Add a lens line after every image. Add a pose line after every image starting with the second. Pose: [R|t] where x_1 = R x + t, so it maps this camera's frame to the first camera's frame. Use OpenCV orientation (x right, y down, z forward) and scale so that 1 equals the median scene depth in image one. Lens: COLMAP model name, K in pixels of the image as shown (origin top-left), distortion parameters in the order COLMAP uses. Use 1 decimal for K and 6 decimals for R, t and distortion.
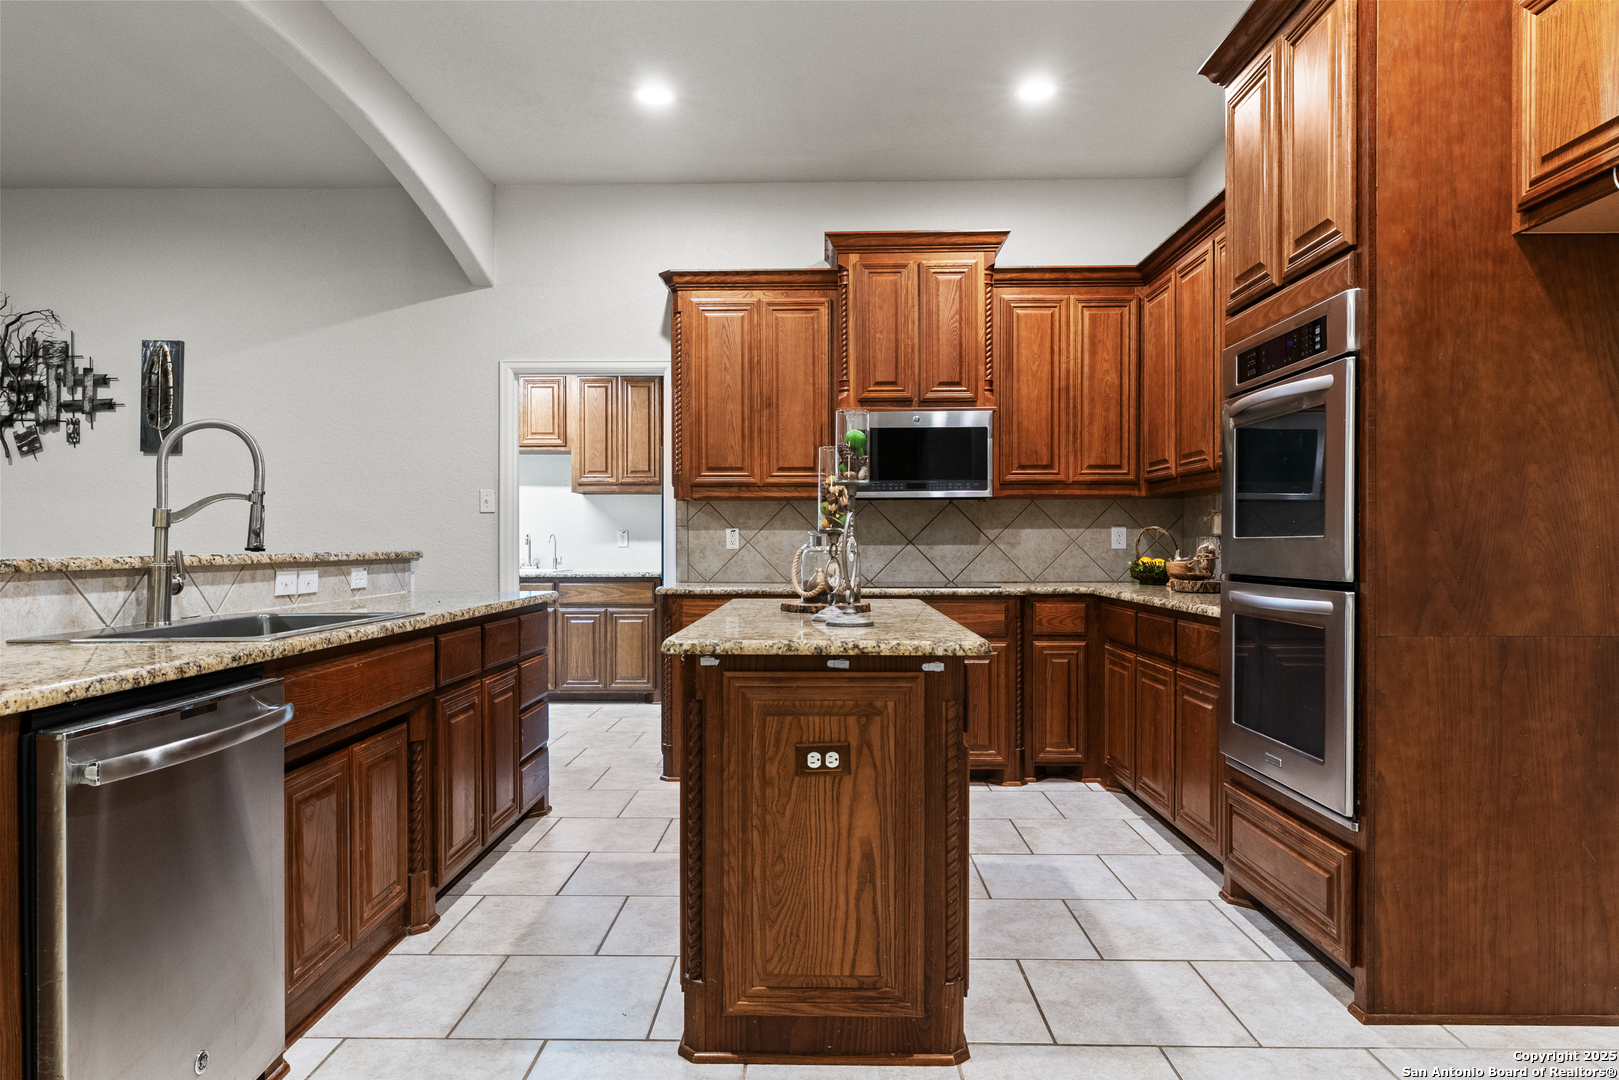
lens RADIAL K [[1018.8, 0, 809.2], [0, 1018.8, 542.3], [0, 0, 1]] dist [-0.006762, 0.000920]
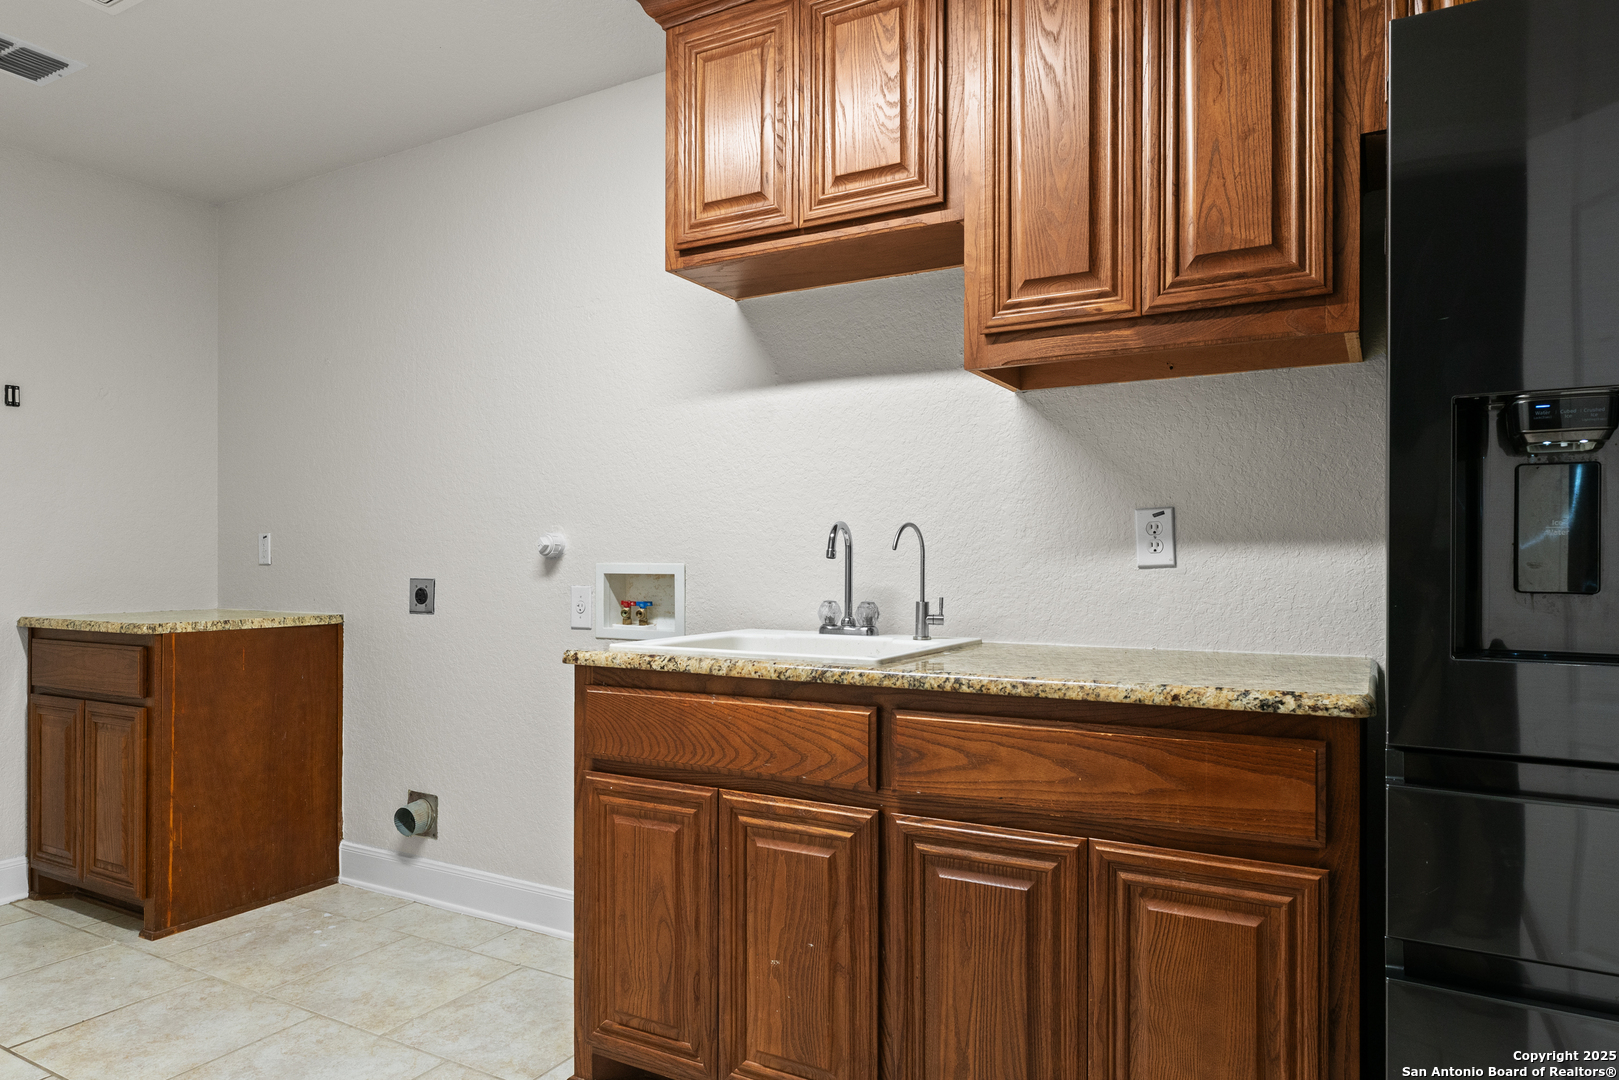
lens RADIAL K [[1018.8, 0, 808.3], [0, 1018.8, 546.2], [0, 0, 1]] dist [-0.006762, 0.000920]
pose [[0.882044, -0.000303, -0.471166, -0.147101], [-0.003743, 0.999964, -0.007650, 0.001896], [0.471151, 0.008511, 0.882011, 0.770412]]
